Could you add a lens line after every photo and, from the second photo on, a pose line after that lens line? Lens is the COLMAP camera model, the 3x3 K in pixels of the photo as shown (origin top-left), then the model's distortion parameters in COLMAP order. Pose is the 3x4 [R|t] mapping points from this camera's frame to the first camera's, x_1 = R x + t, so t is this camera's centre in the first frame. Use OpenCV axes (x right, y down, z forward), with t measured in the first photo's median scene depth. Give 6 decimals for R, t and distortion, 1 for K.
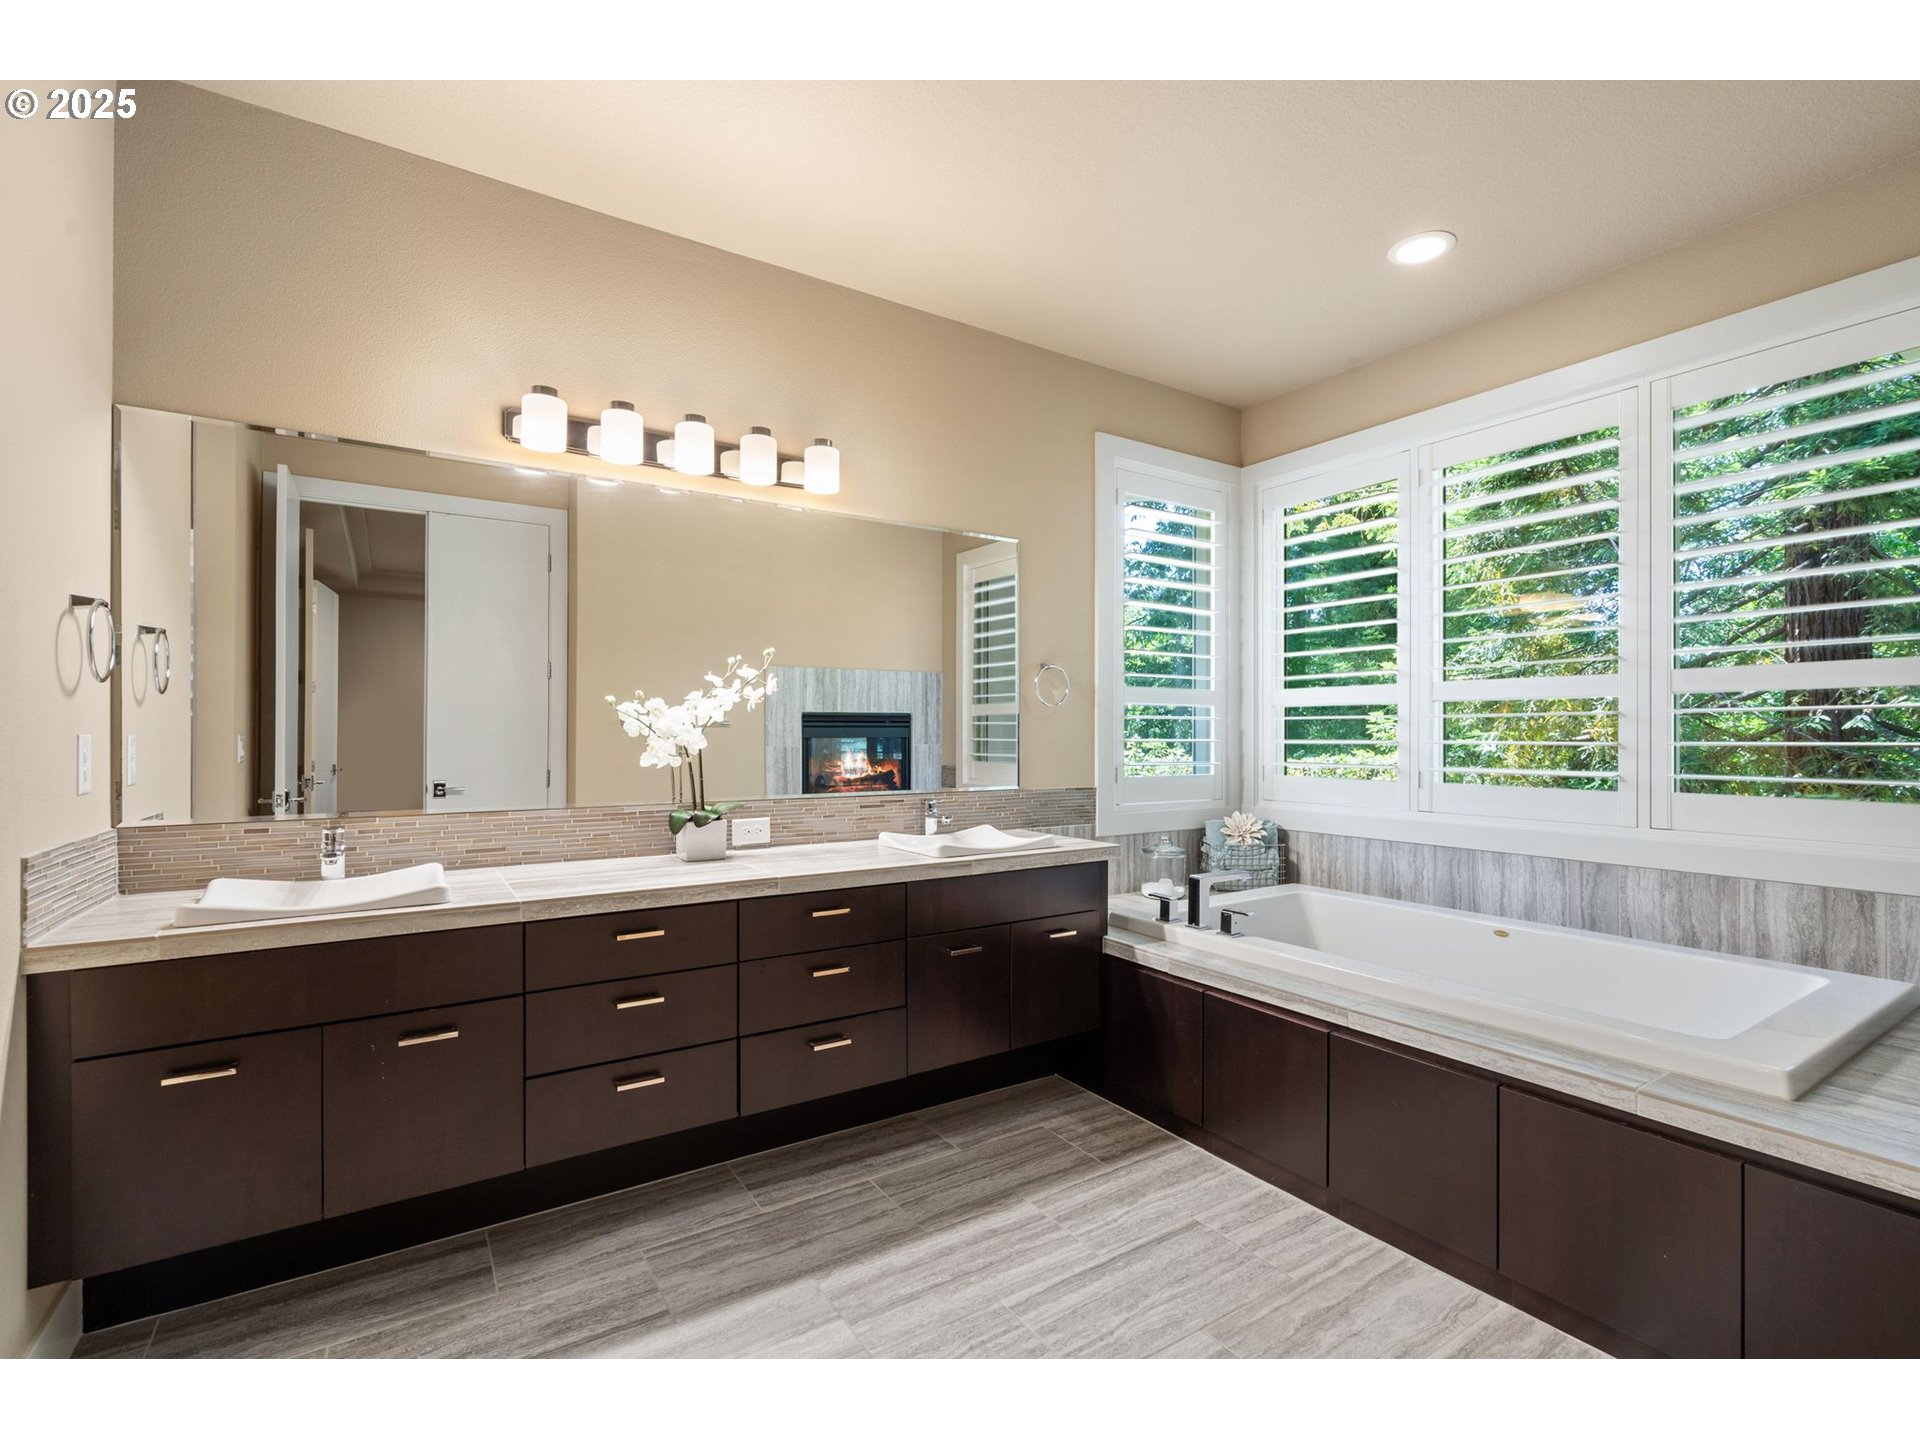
lens RADIAL K [[870.9, 0, 966.2], [0, 870.9, 730.8], [0, 0, 1]] dist [-0.003312, 0.001557]
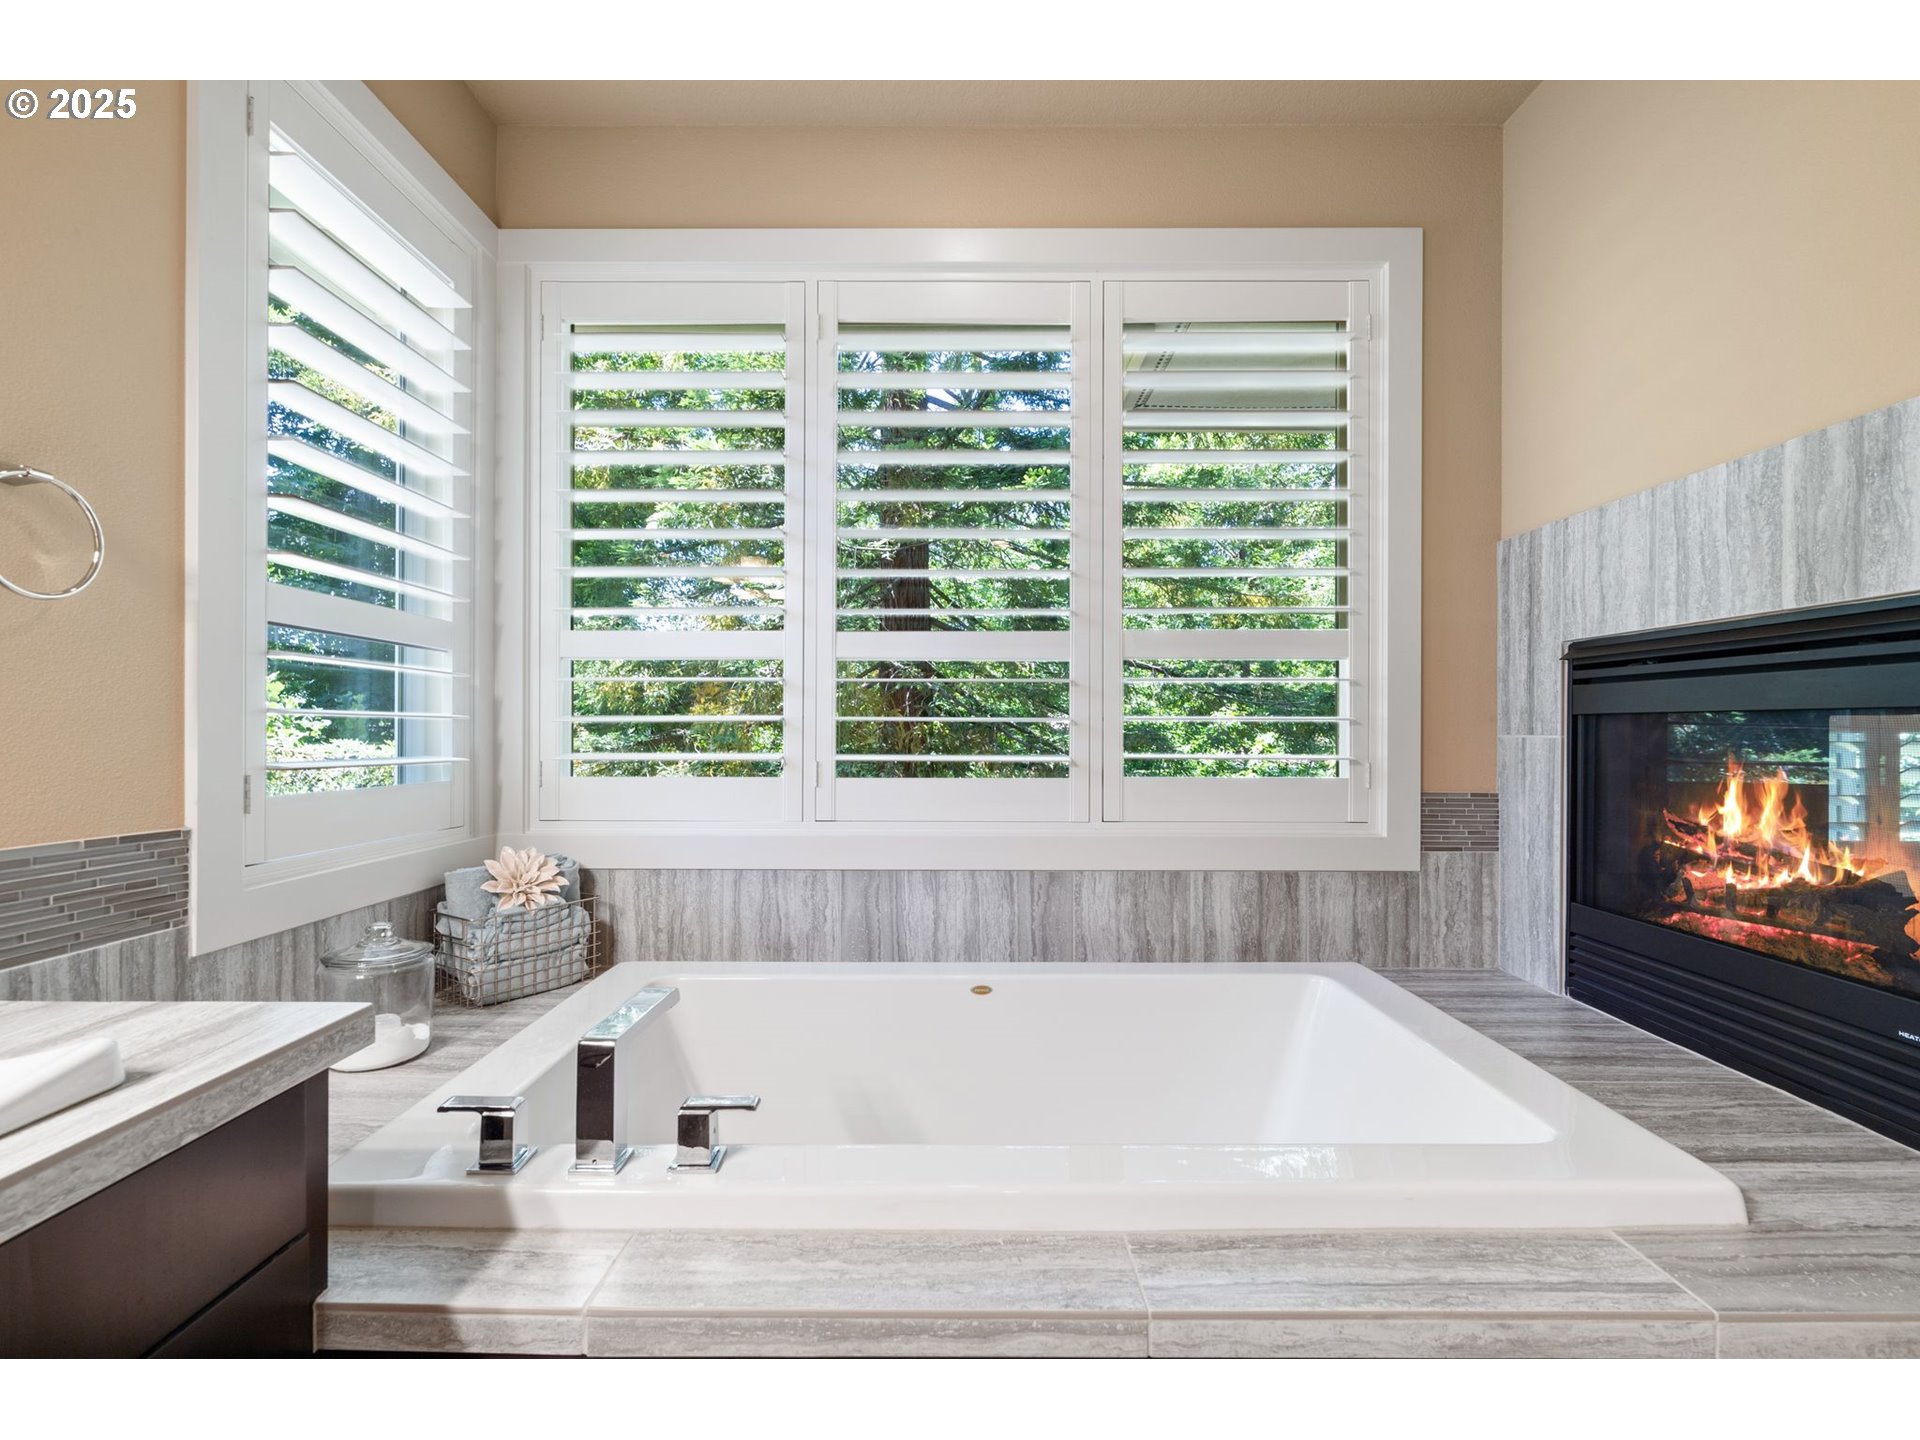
lens RADIAL K [[870.9, 0, 948.2], [0, 870.9, 727.1], [0, 0, 1]] dist [-0.003312, 0.001557]
pose [[0.553917, 0.003431, 0.832565, 0.017736], [-0.005929, 0.999982, -0.000176, 0.021101], [-0.832551, -0.004838, 0.553928, 0.588810]]
